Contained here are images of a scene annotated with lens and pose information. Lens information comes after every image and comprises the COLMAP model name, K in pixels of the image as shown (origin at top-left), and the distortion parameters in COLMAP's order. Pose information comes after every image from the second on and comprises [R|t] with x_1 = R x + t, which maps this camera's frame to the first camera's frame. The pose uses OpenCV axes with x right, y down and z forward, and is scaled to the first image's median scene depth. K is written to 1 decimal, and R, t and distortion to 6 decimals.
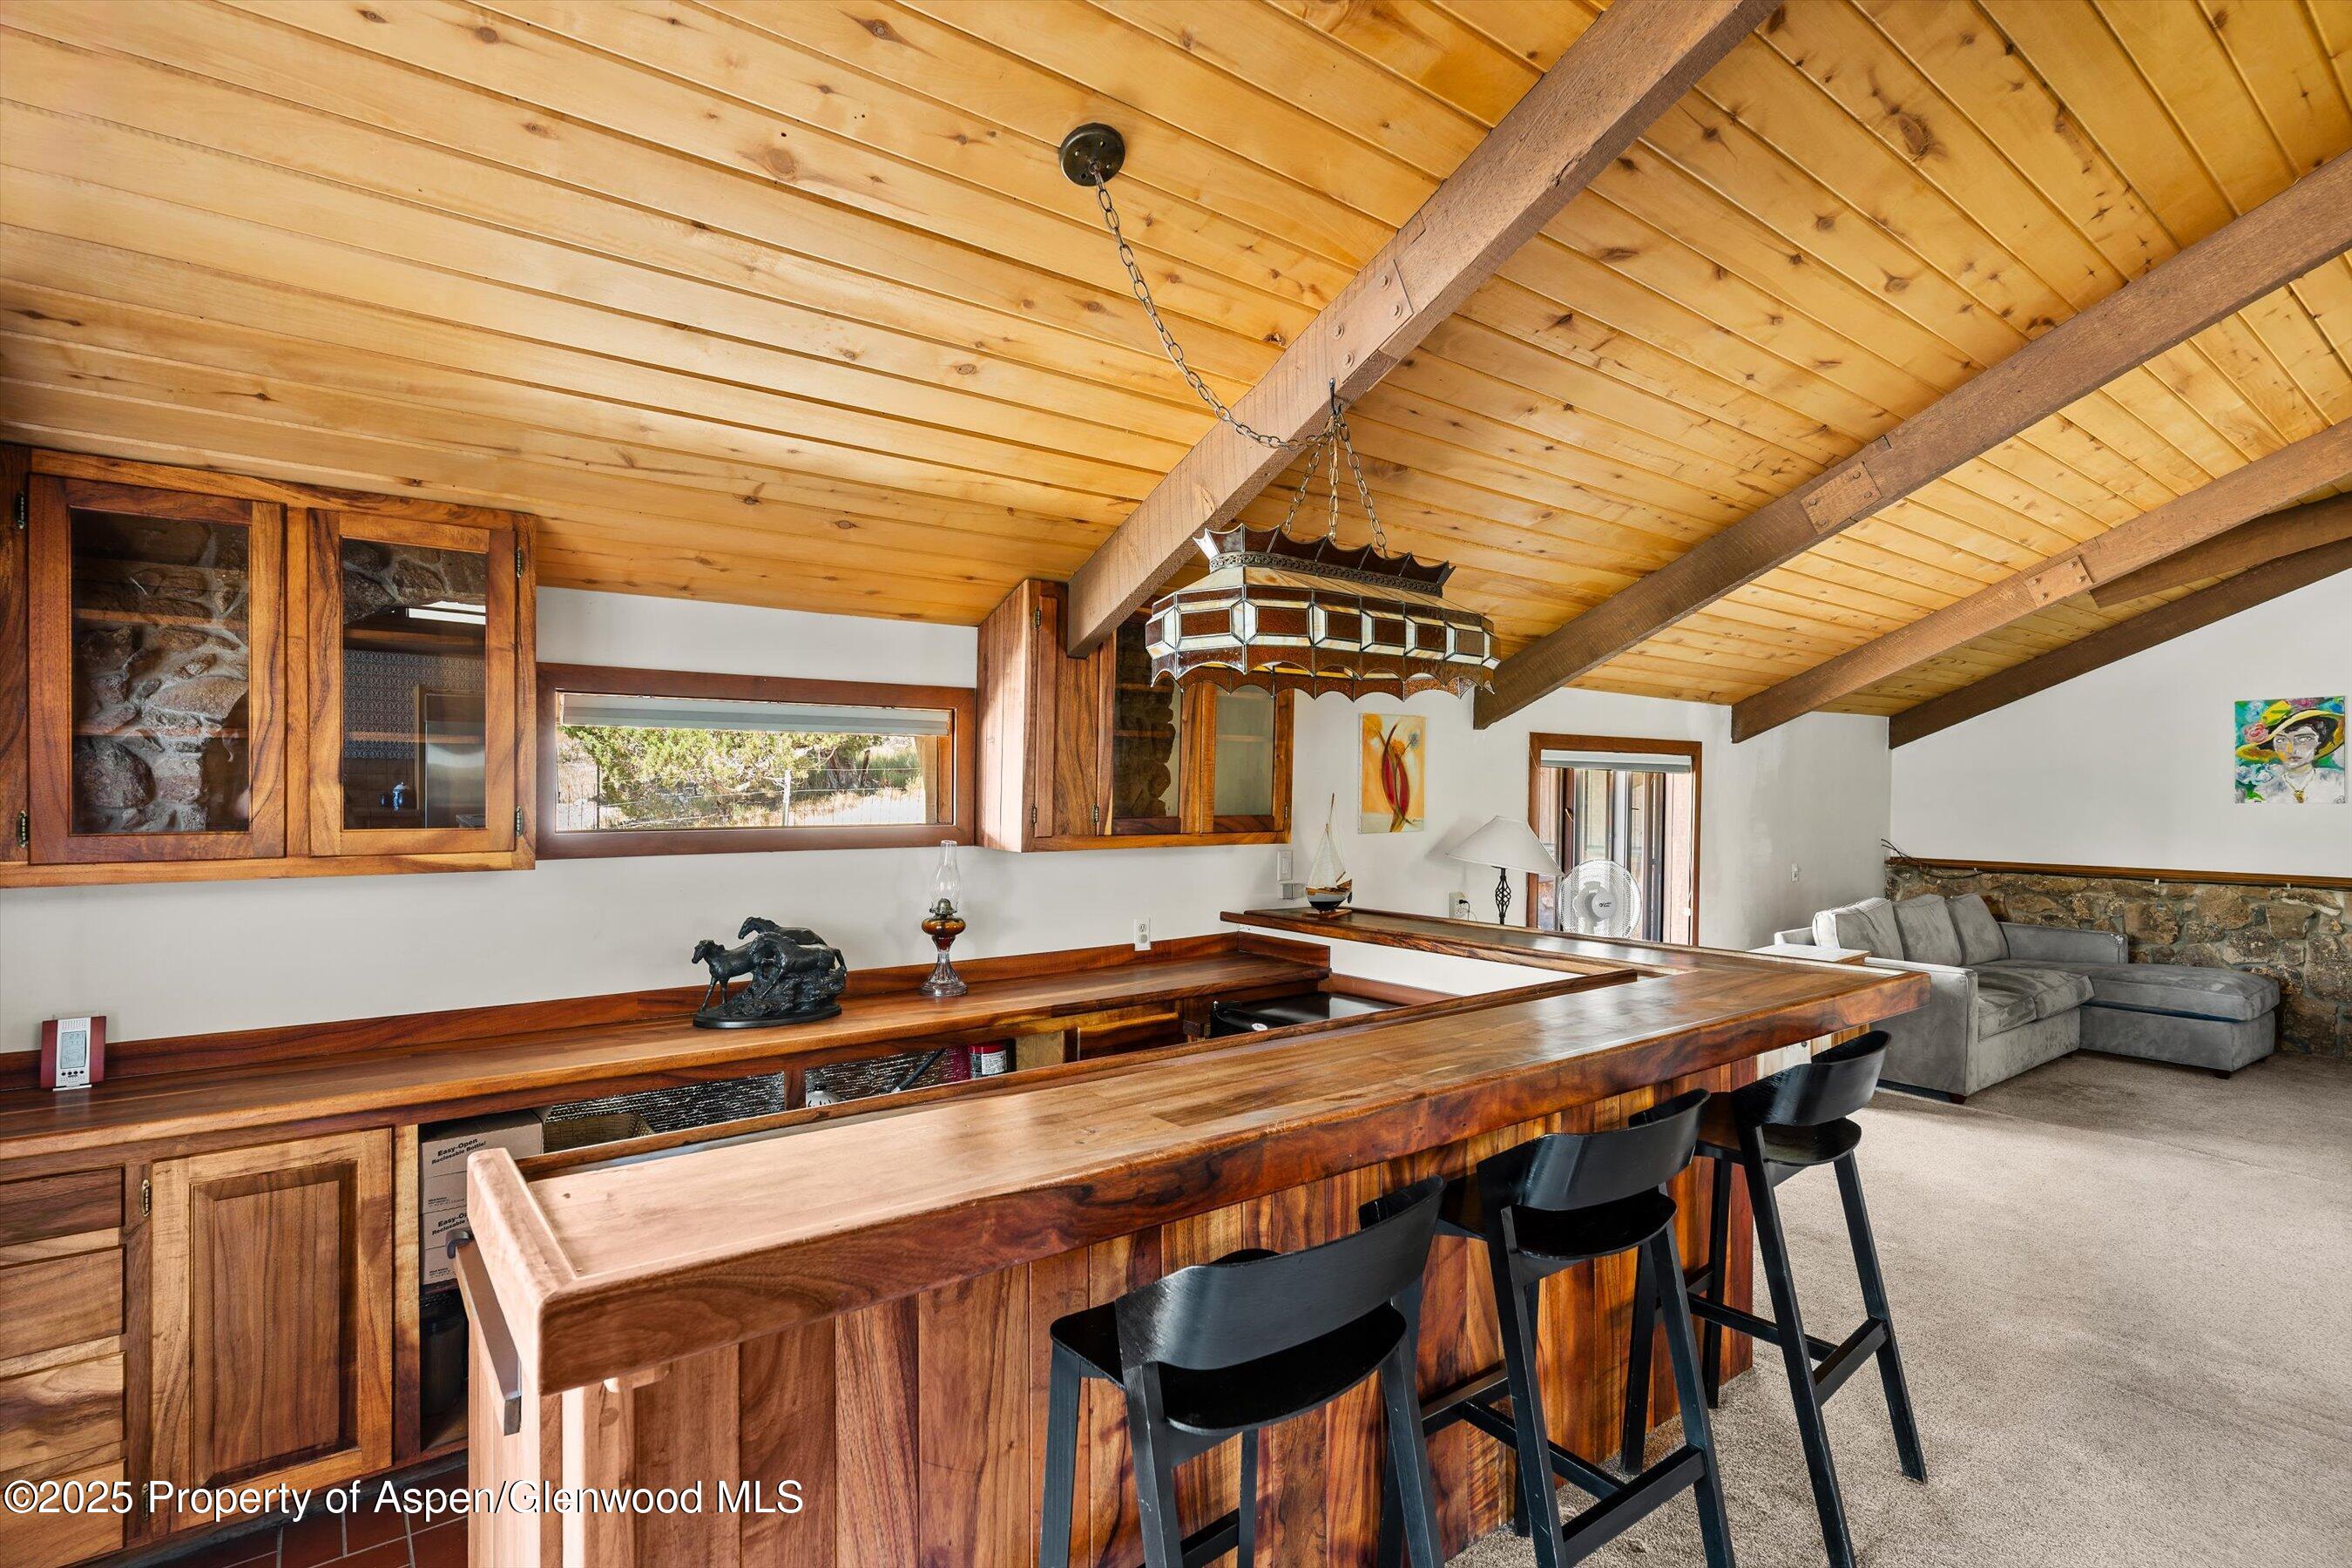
lens RADIAL K [[1118.4, 0, 1173.8], [0, 1118.4, 796.3], [0, 0, 1]] dist [-0.002842, 0.000043]
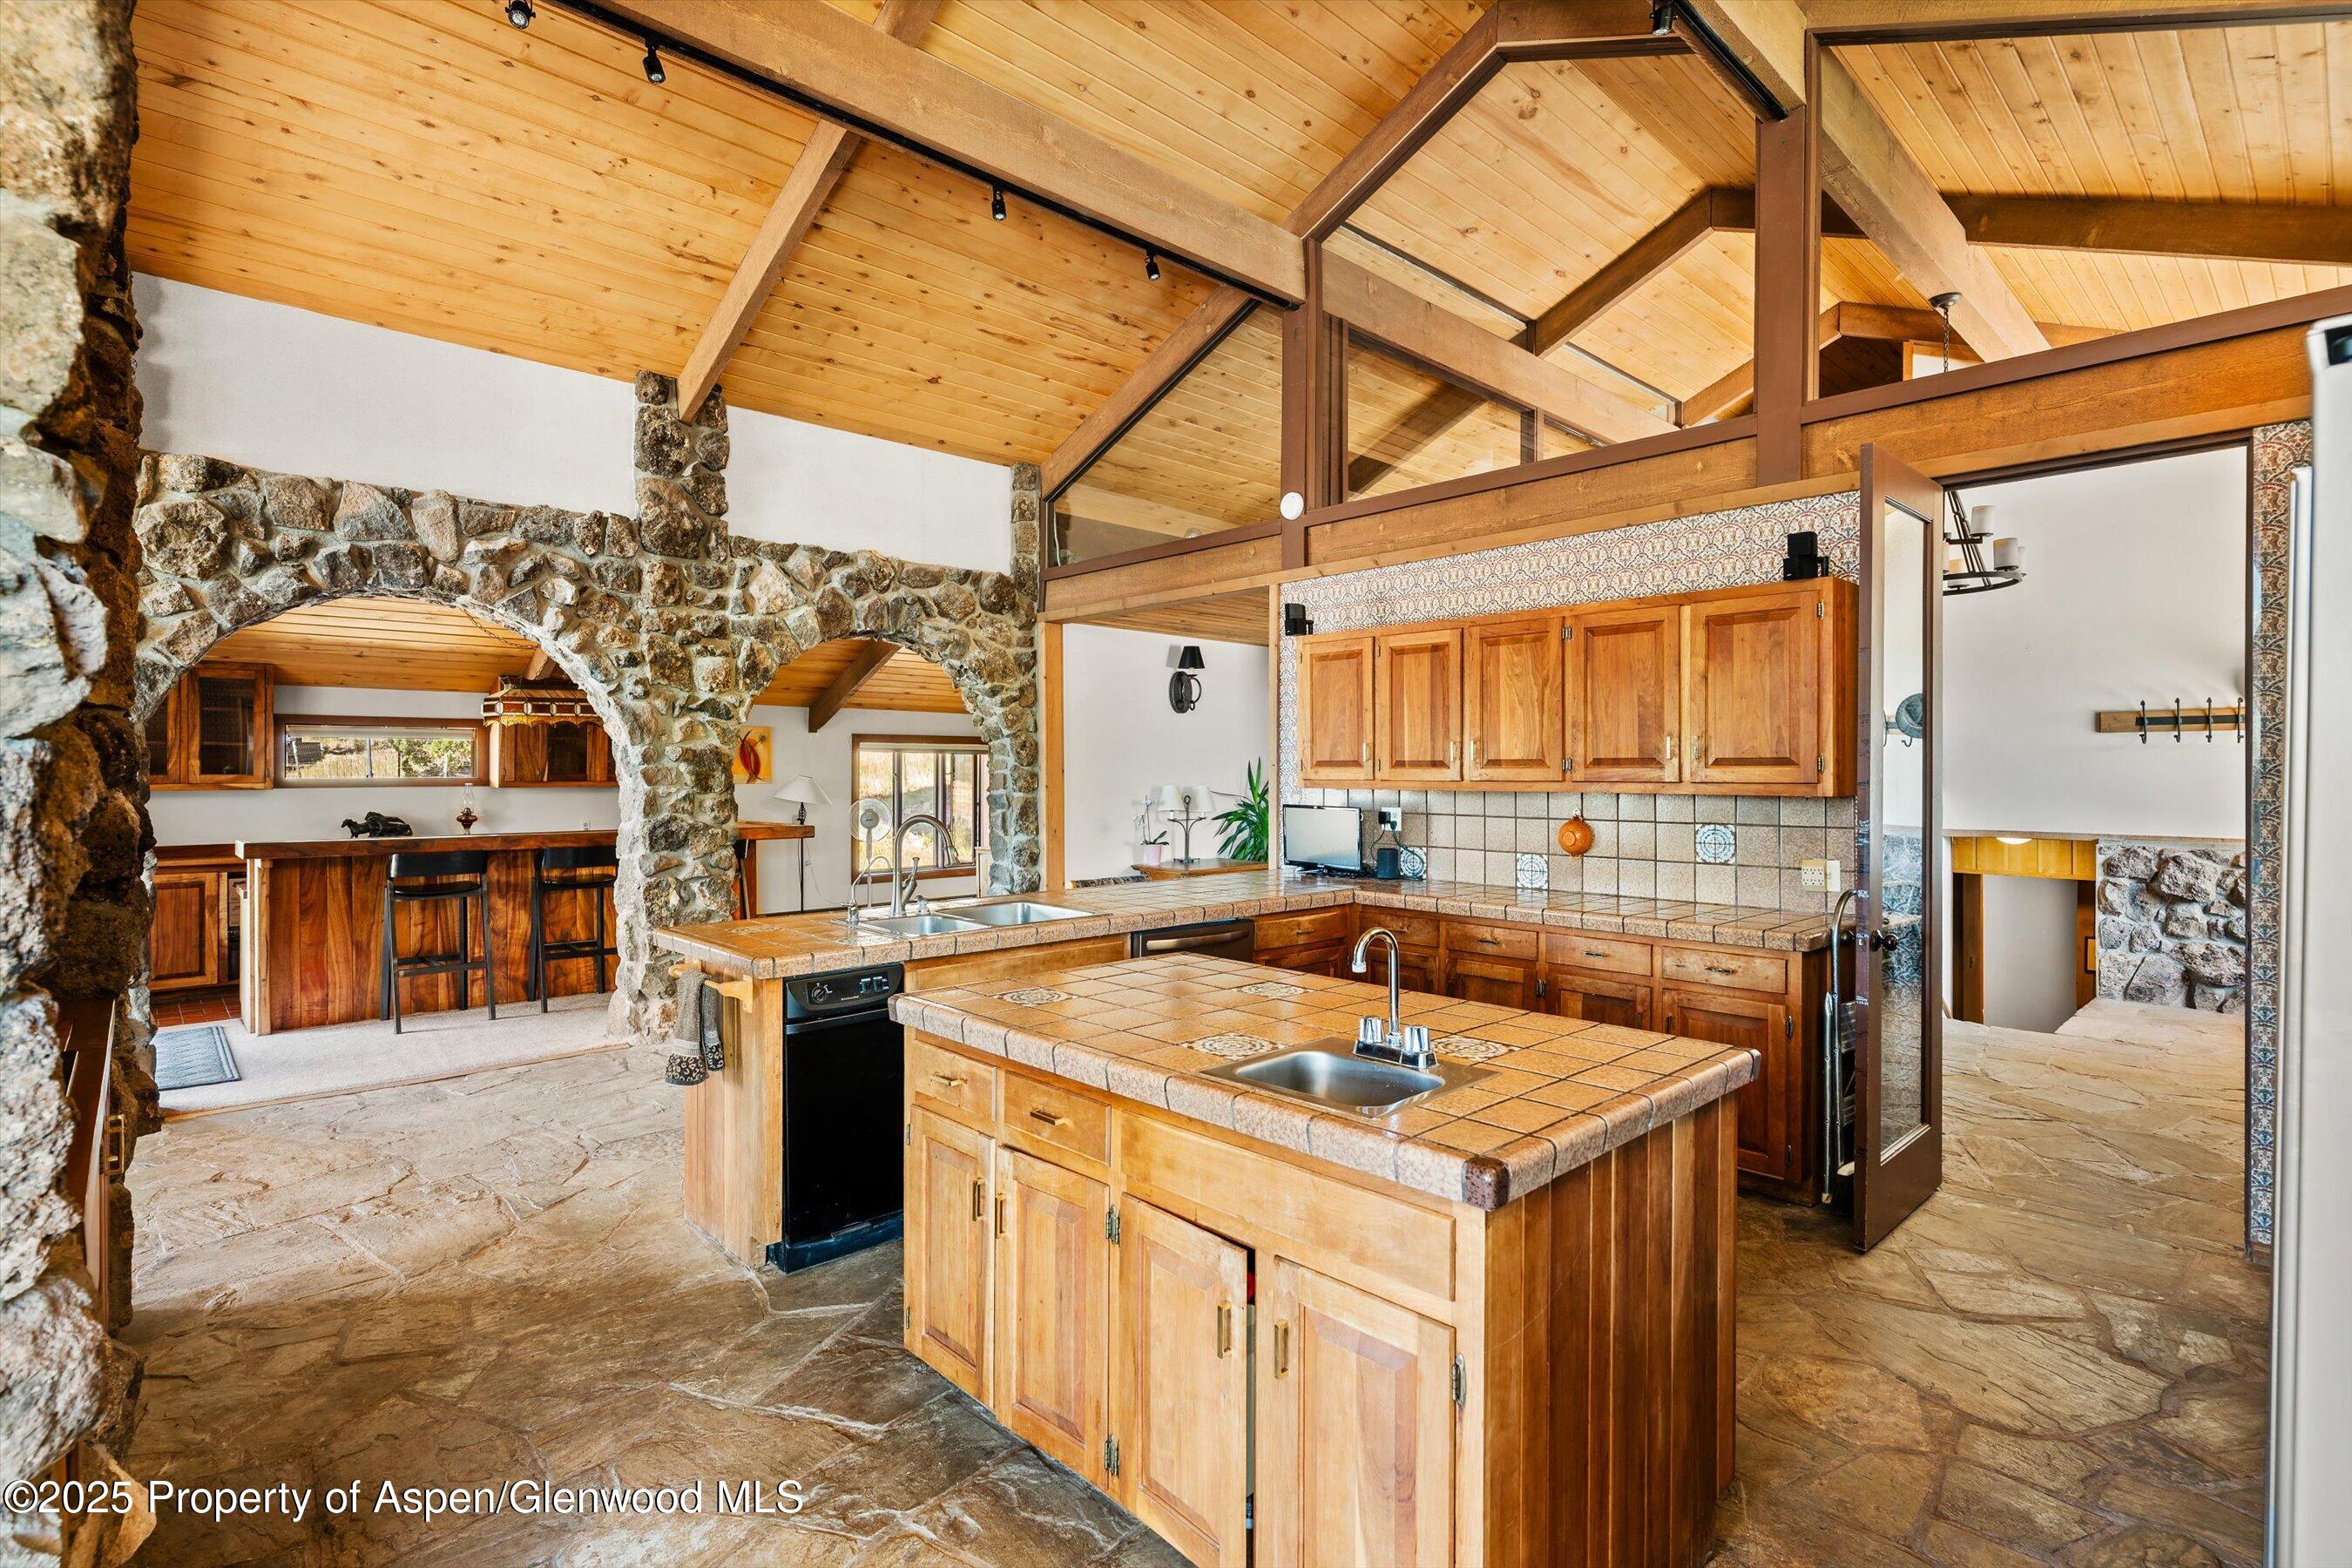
lens RADIAL K [[1118.4, 0, 1178.8], [0, 1118.4, 771.5], [0, 0, 1]] dist [-0.002842, 0.000043]
pose [[0.995285, -0.004596, 0.096880, 1.547388], [0.005280, 0.999963, -0.006800, 0.054542], [-0.096845, 0.007280, 0.995273, -2.189977]]
